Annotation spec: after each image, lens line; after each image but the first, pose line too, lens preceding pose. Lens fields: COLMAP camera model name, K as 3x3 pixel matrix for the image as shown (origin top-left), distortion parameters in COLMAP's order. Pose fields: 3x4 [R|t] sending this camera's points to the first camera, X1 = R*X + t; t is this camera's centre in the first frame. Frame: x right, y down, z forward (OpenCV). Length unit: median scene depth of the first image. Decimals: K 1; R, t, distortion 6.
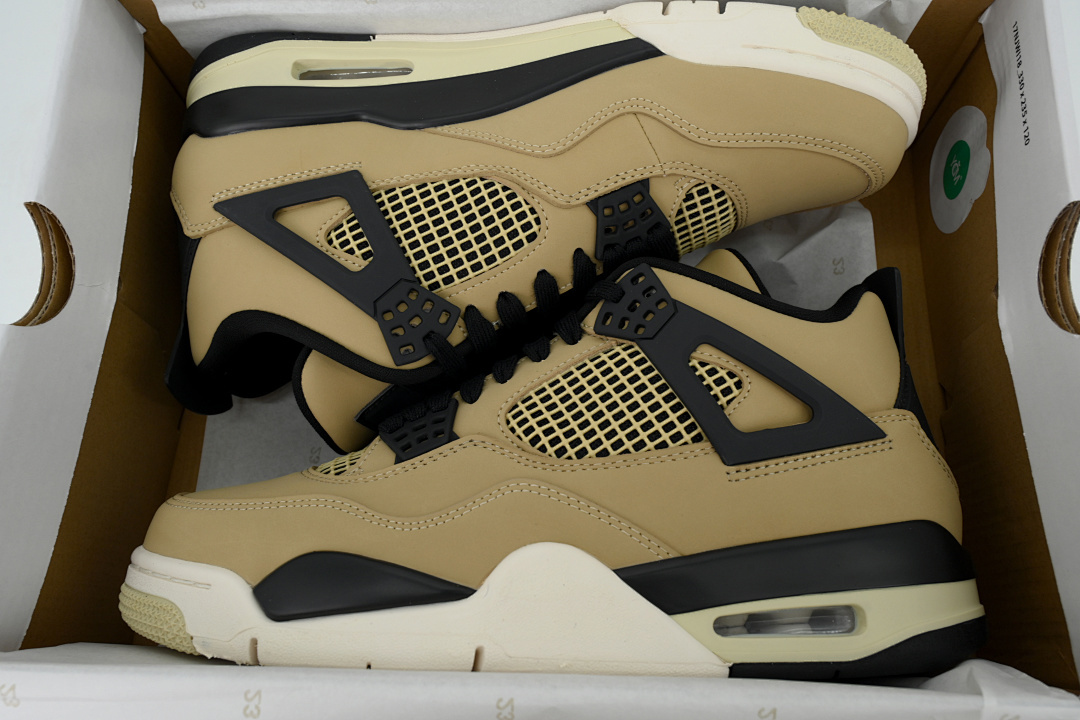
lens RADIAL K [[820.6, 0, 536.9], [0, 820.6, 357.6], [0, 0, 1]] dist [0.000960, -0.001321]
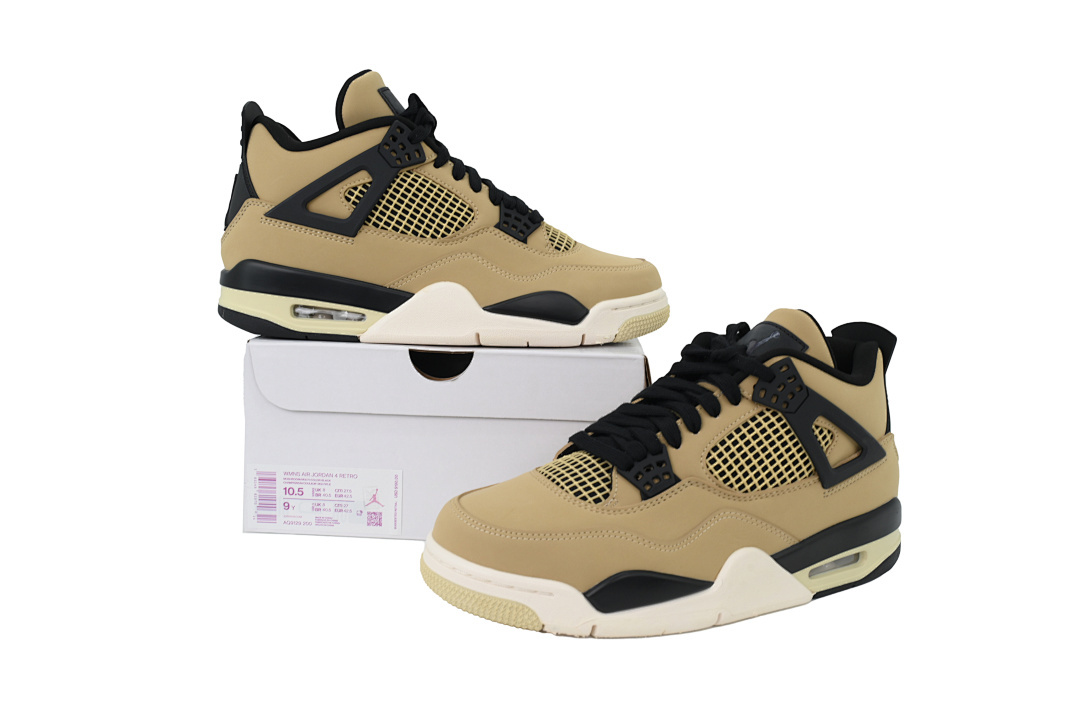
lens RADIAL K [[963.5, 0, 540.0], [0, 963.5, 360.0], [0, 0, 1]] dist [-0.005842, -0.004040]
pose [[0.892408, -0.052456, 0.448170, -1.161628], [-0.146639, 0.905596, 0.397986, -0.808758], [-0.426738, -0.420885, 0.800469, -0.248798]]
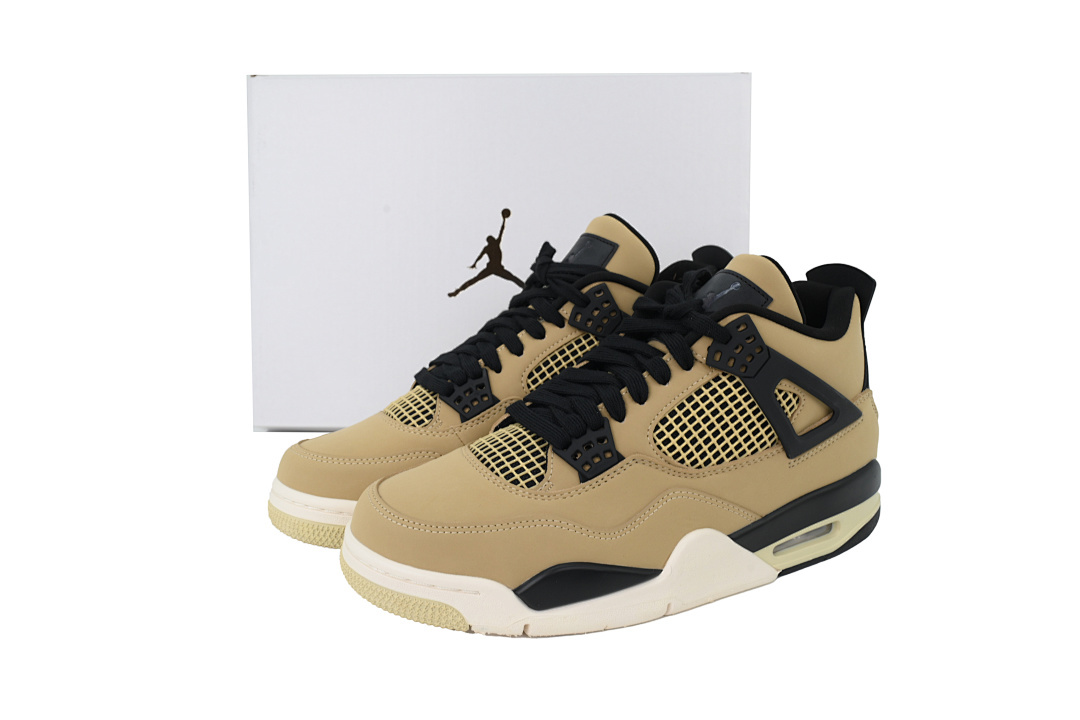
lens RADIAL K [[963.5, 0, 540.0], [0, 963.5, 360.0], [0, 0, 1]] dist [-0.005842, -0.004040]
pose [[0.899175, -0.123441, 0.419817, -0.904755], [-0.110985, 0.863683, 0.491664, -0.845283], [-0.423281, -0.488685, 0.762902, -0.096716]]
